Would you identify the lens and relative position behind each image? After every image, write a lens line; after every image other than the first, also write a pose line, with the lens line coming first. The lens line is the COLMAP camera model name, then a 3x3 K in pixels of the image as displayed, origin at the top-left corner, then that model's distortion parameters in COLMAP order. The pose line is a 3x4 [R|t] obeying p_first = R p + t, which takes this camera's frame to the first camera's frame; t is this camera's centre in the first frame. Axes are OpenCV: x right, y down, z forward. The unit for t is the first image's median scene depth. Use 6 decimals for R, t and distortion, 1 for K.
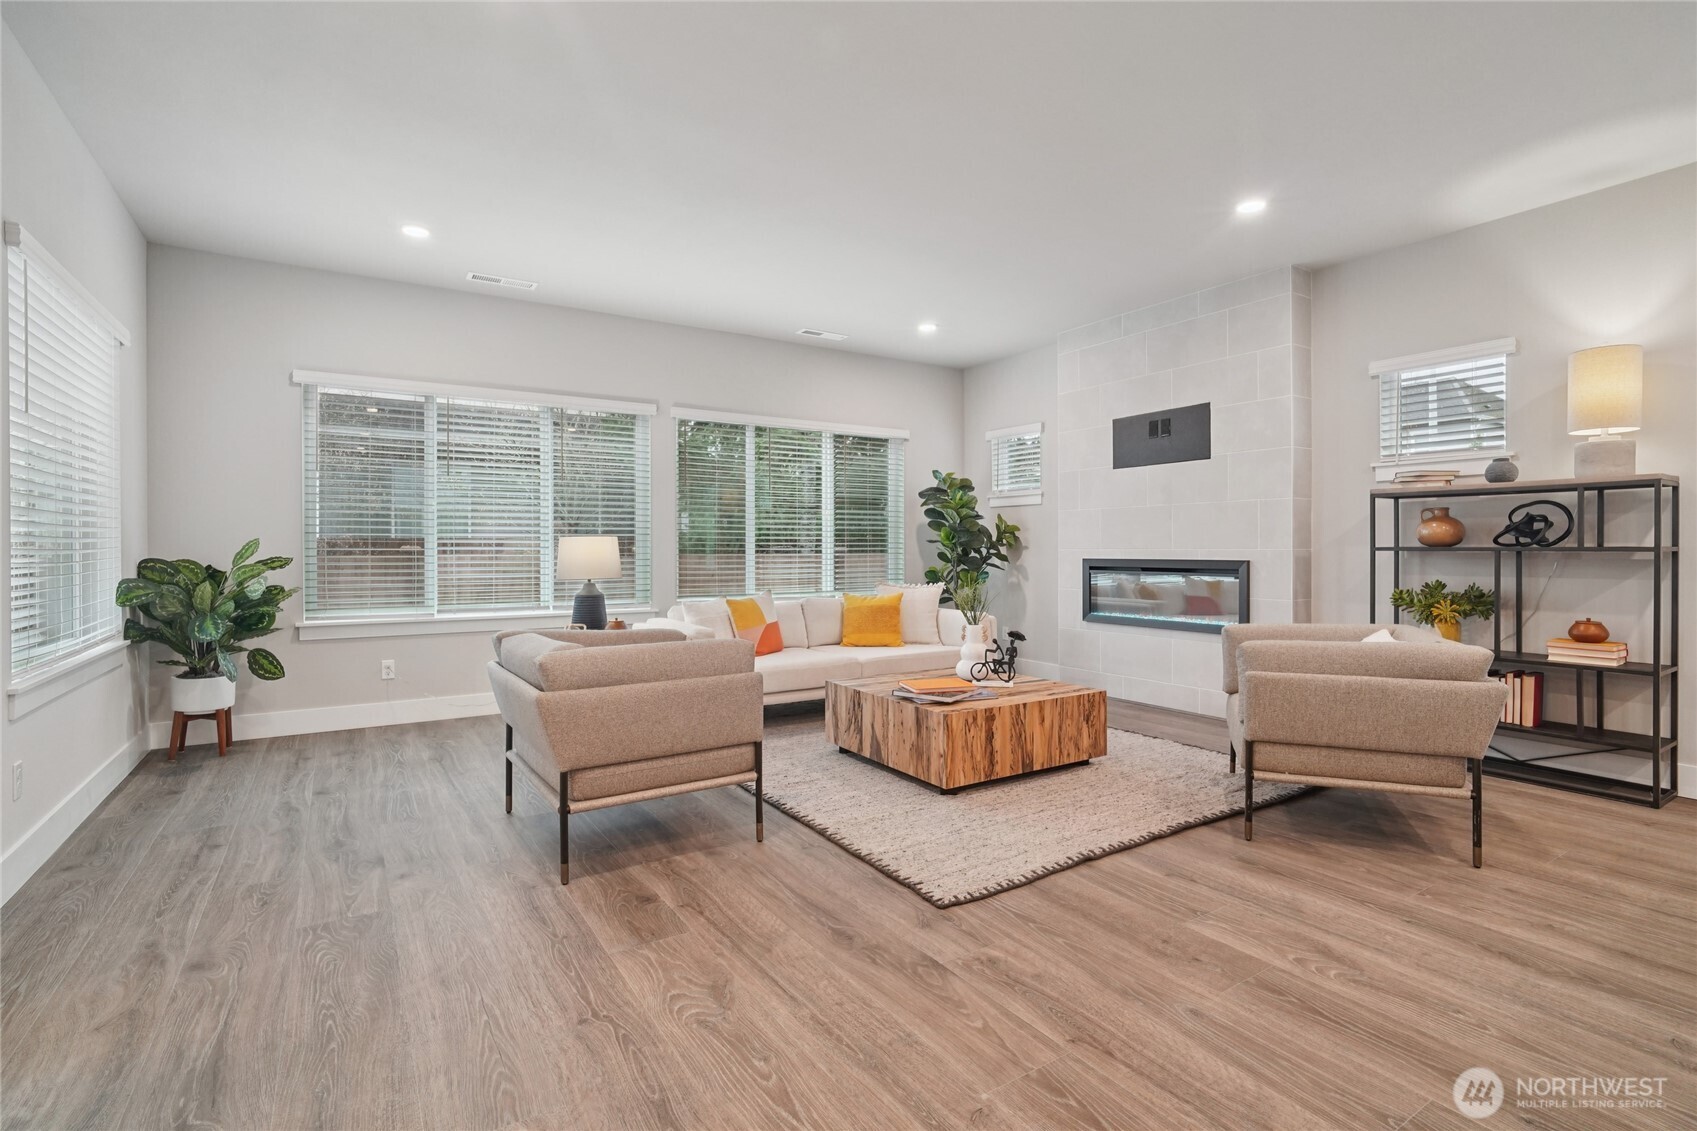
lens RADIAL K [[796.7, 0, 853.0], [0, 796.7, 554.5], [0, 0, 1]] dist [-0.018372, 0.007595]
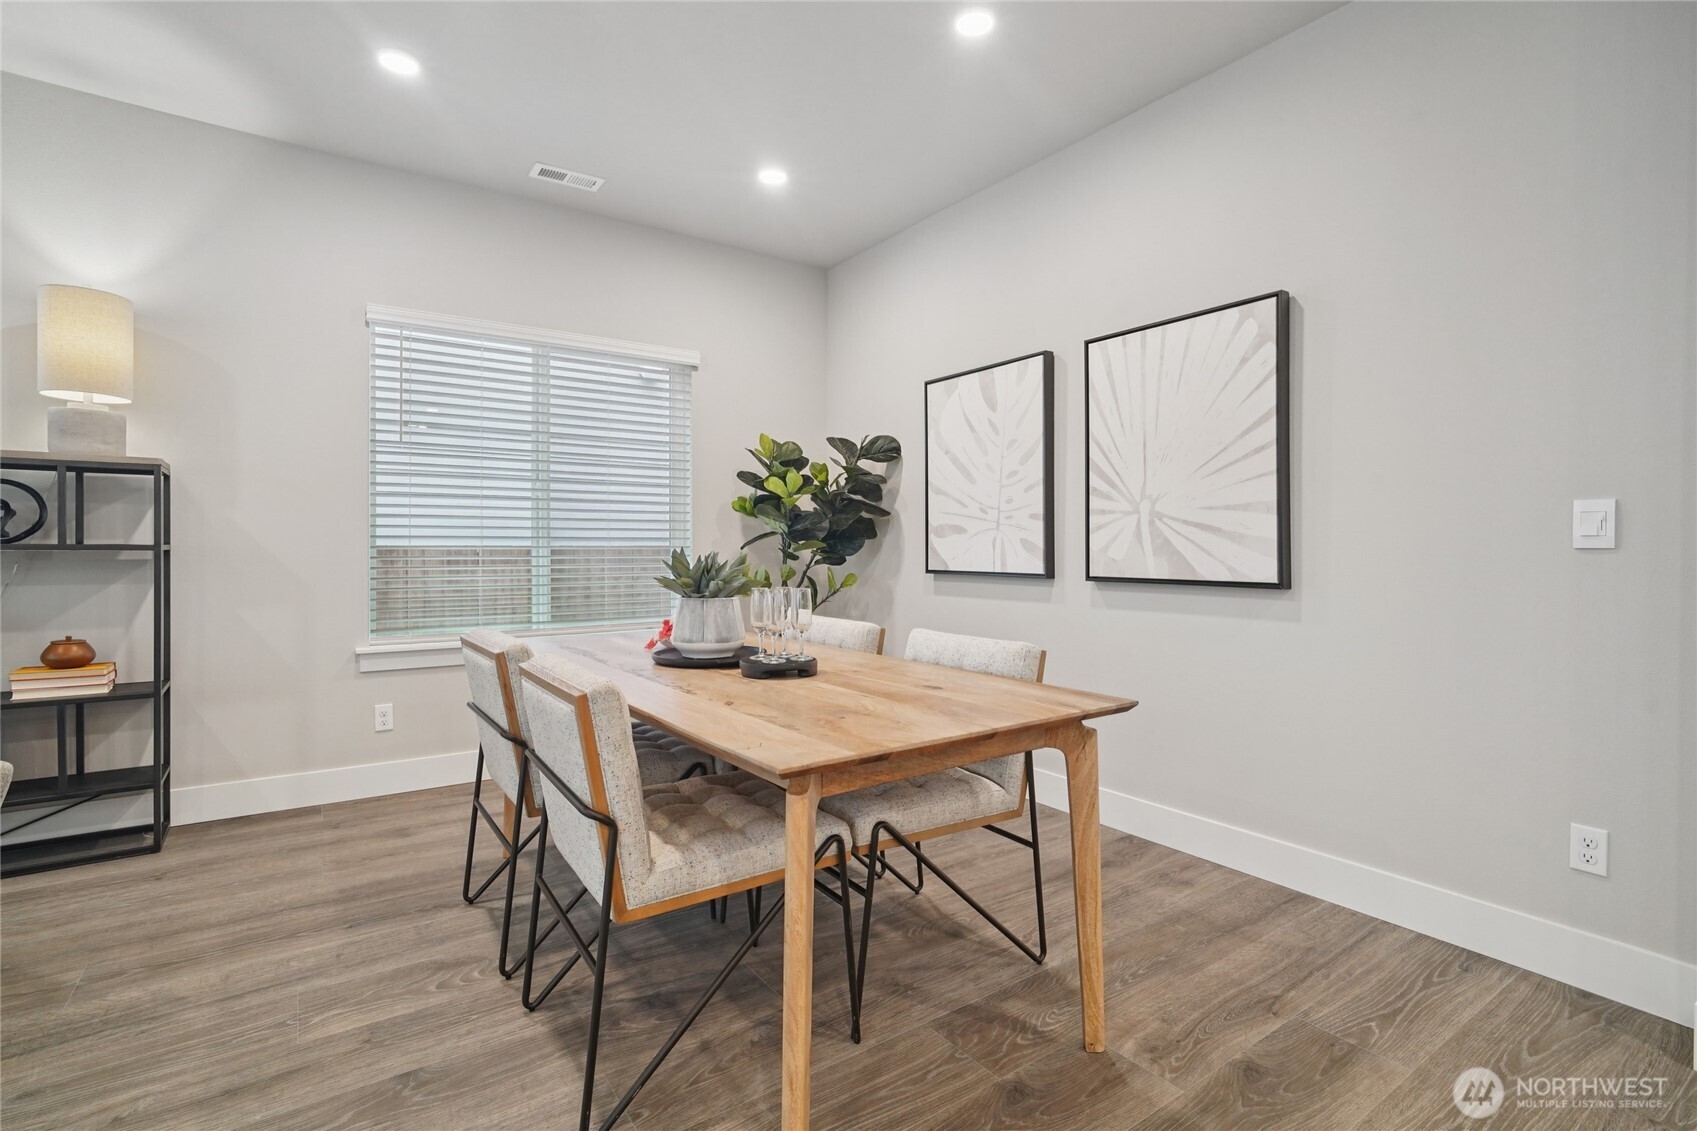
lens RADIAL K [[796.7, 0, 858.8], [0, 796.7, 553.5], [0, 0, 1]] dist [-0.018372, 0.007595]
pose [[-0.042580, -0.004867, 0.999081, 0.123625], [0.002790, 0.999984, 0.004990, -0.001969], [-0.999089, 0.003000, -0.042566, 0.248229]]
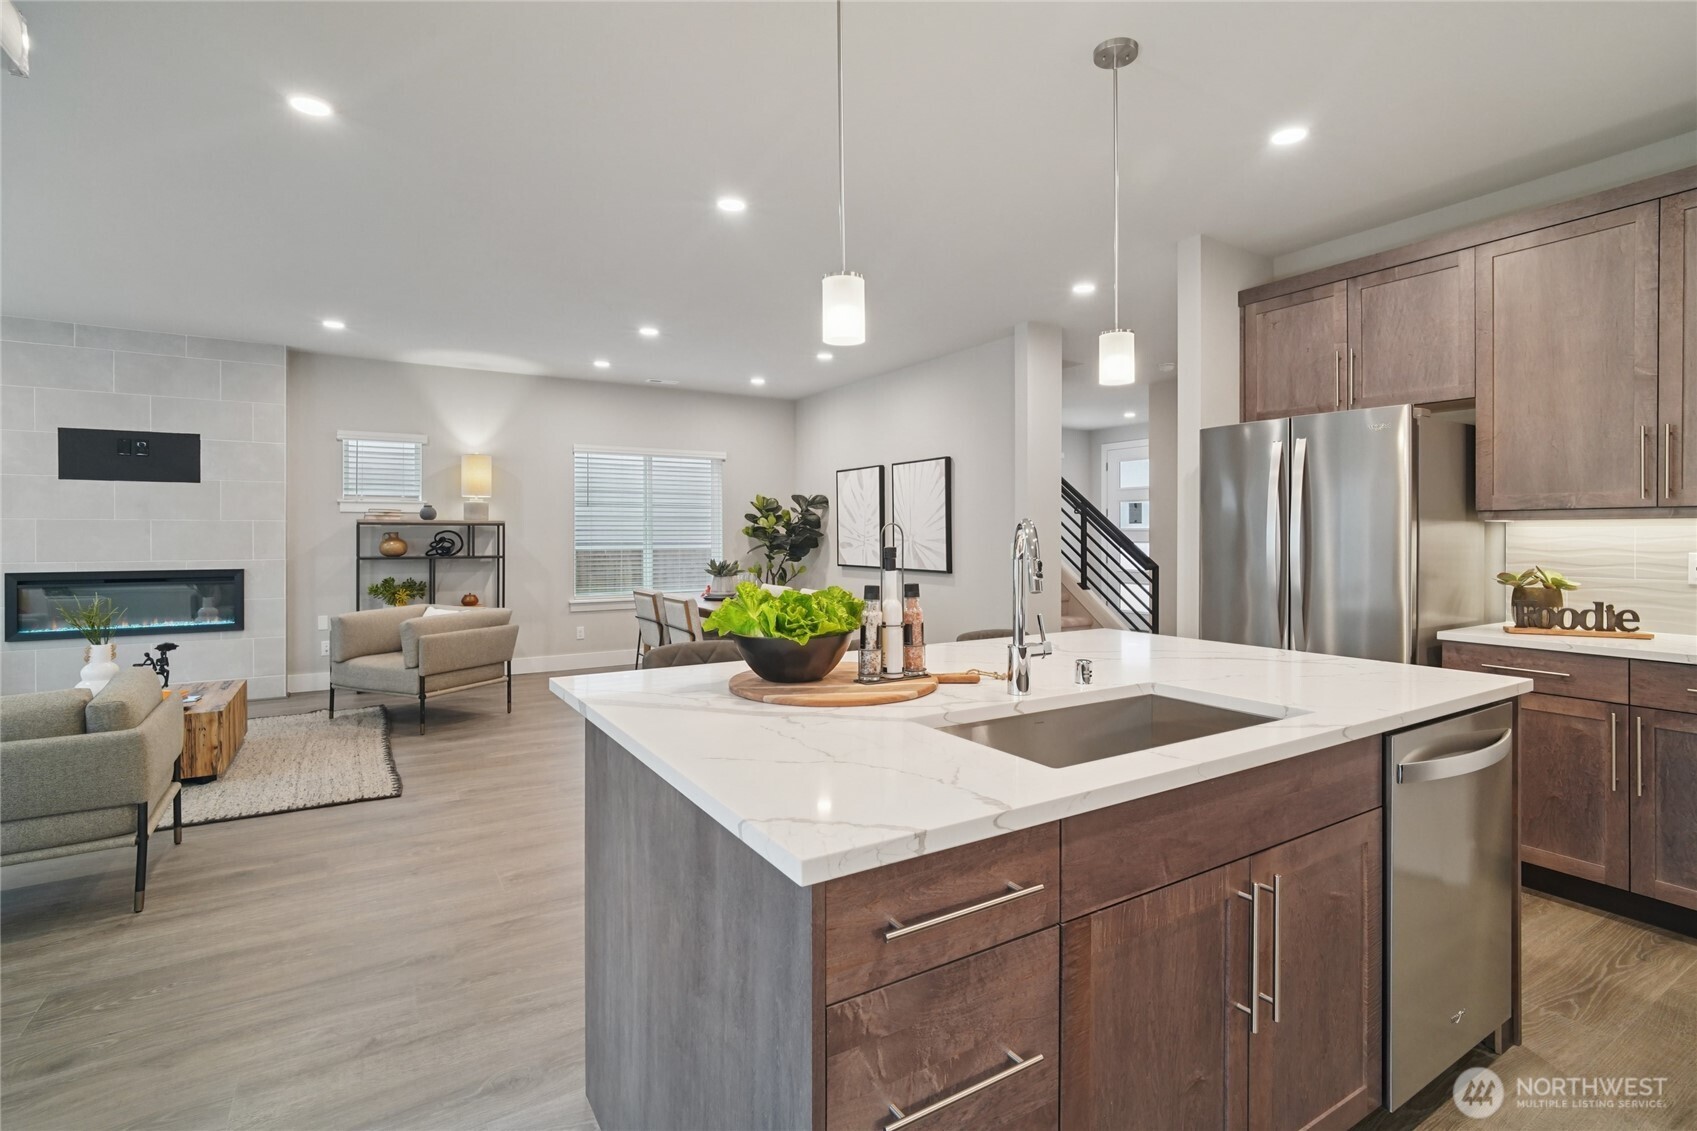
lens RADIAL K [[796.7, 0, 860.0], [0, 796.7, 538.5], [0, 0, 1]] dist [-0.018372, 0.007595]
pose [[0.010421, -0.002301, 0.999943, -0.956712], [0.006062, 0.999979, 0.002238, -0.048443], [-0.999927, 0.006038, 0.010434, 0.028315]]
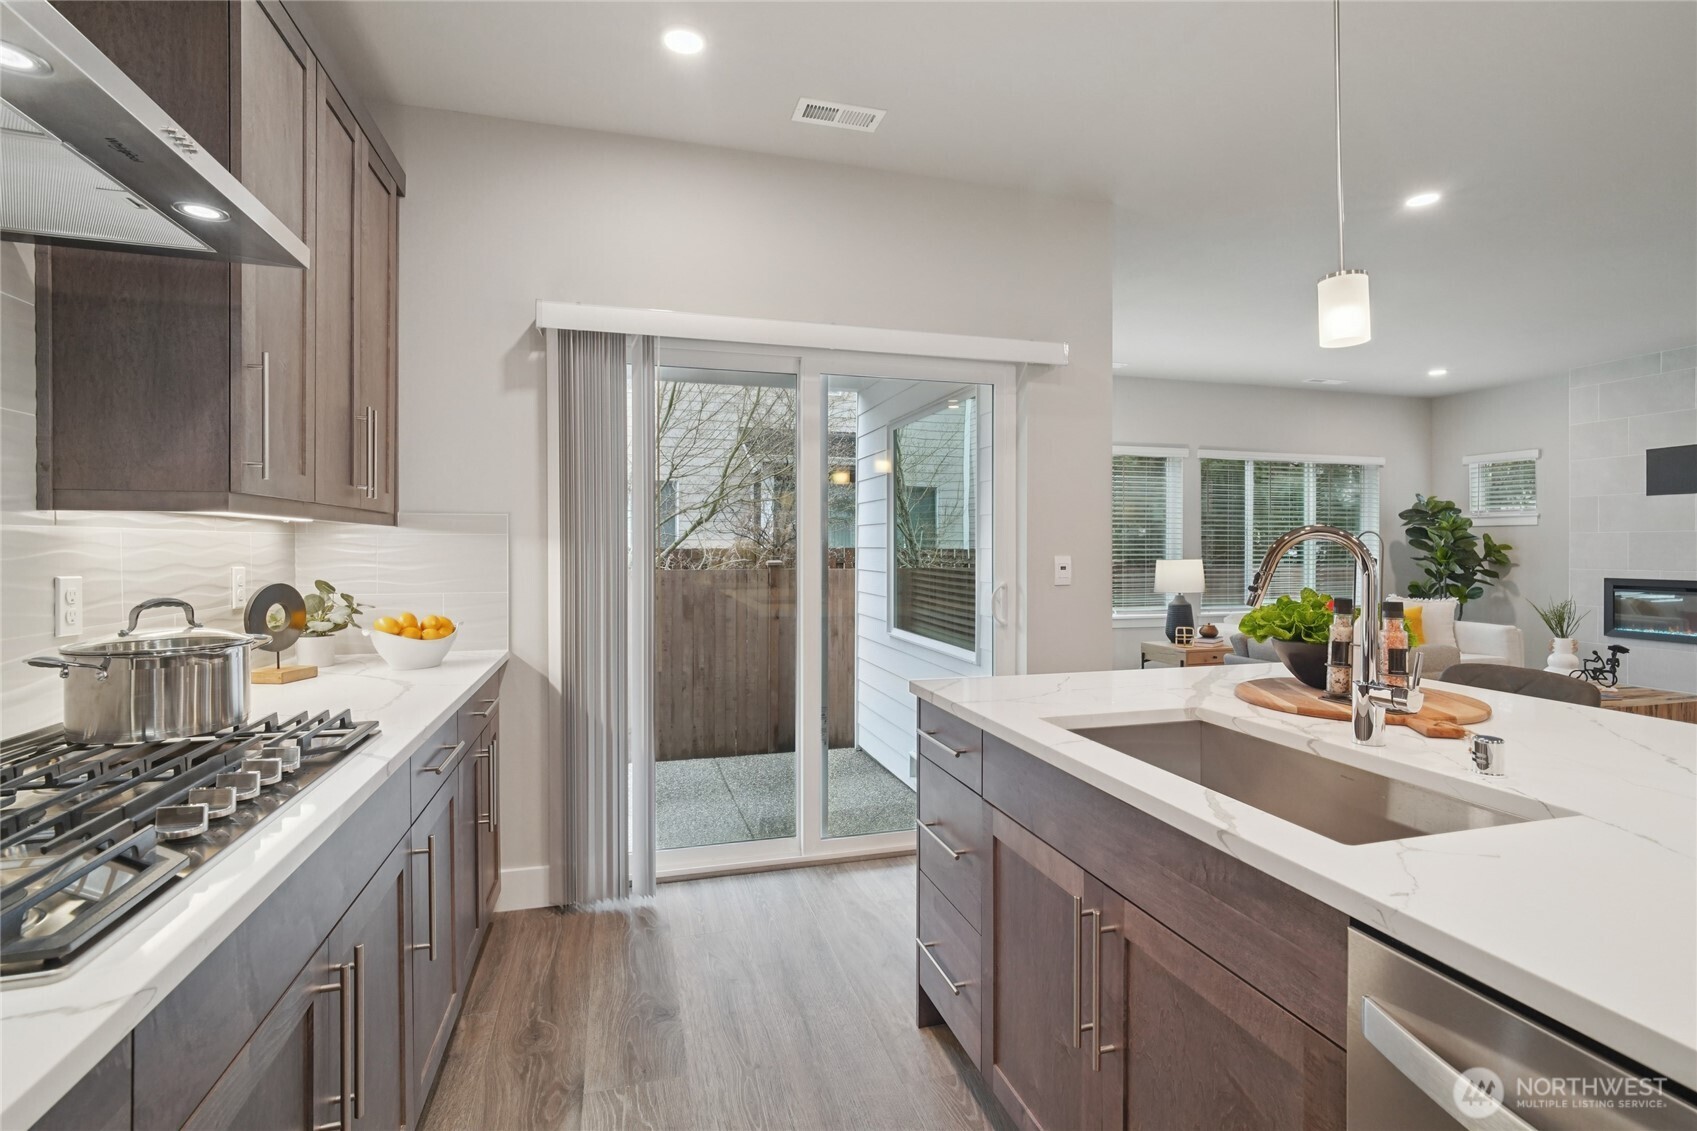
lens RADIAL K [[796.7, 0, 857.7], [0, 796.7, 548.6], [0, 0, 1]] dist [-0.018372, 0.007595]
pose [[0.957510, 0.002528, -0.288389, -0.595751], [-0.003426, 0.999991, -0.002608, -0.045280], [0.288380, 0.003485, 0.957510, -0.504848]]
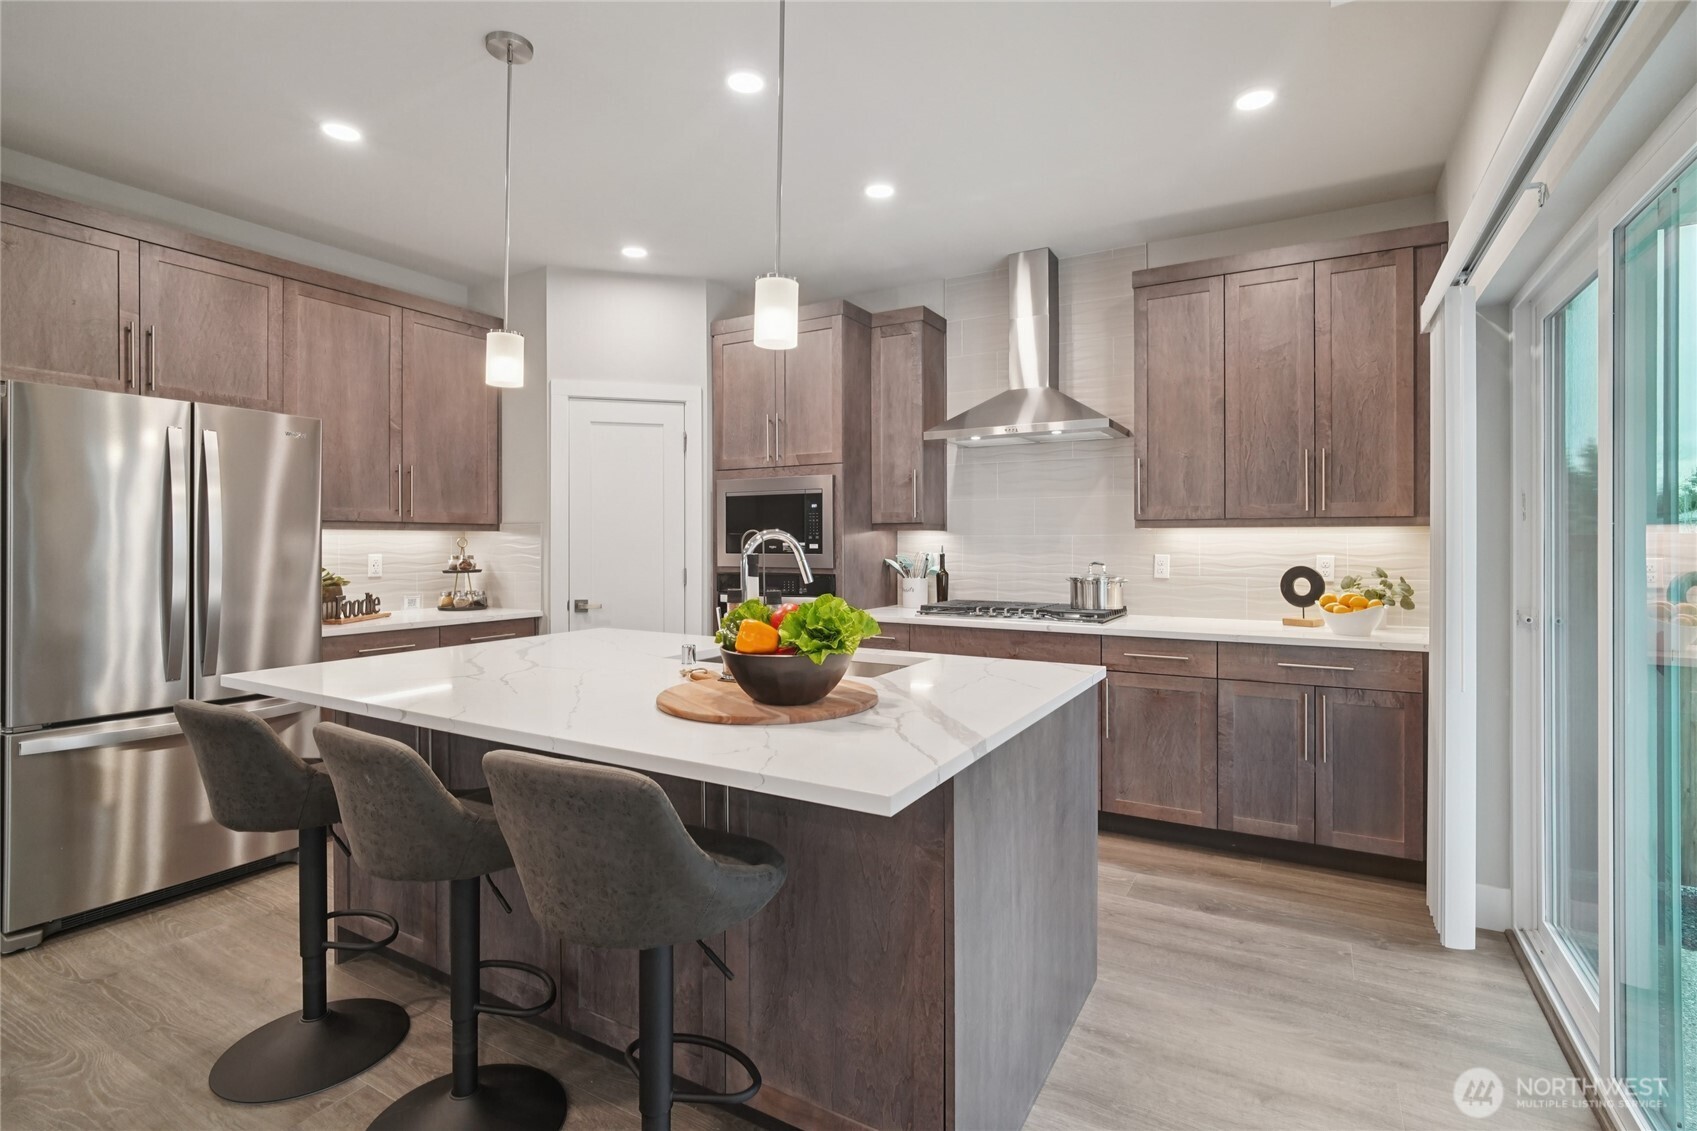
lens RADIAL K [[796.7, 0, 839.3], [0, 796.7, 537.3], [0, 0, 1]] dist [-0.018372, 0.007595]
pose [[-0.896210, -0.000752, -0.443630, -0.263543], [-0.001259, 0.999999, 0.000848, -0.053960], [0.443628, 0.001319, -0.896210, 0.502947]]
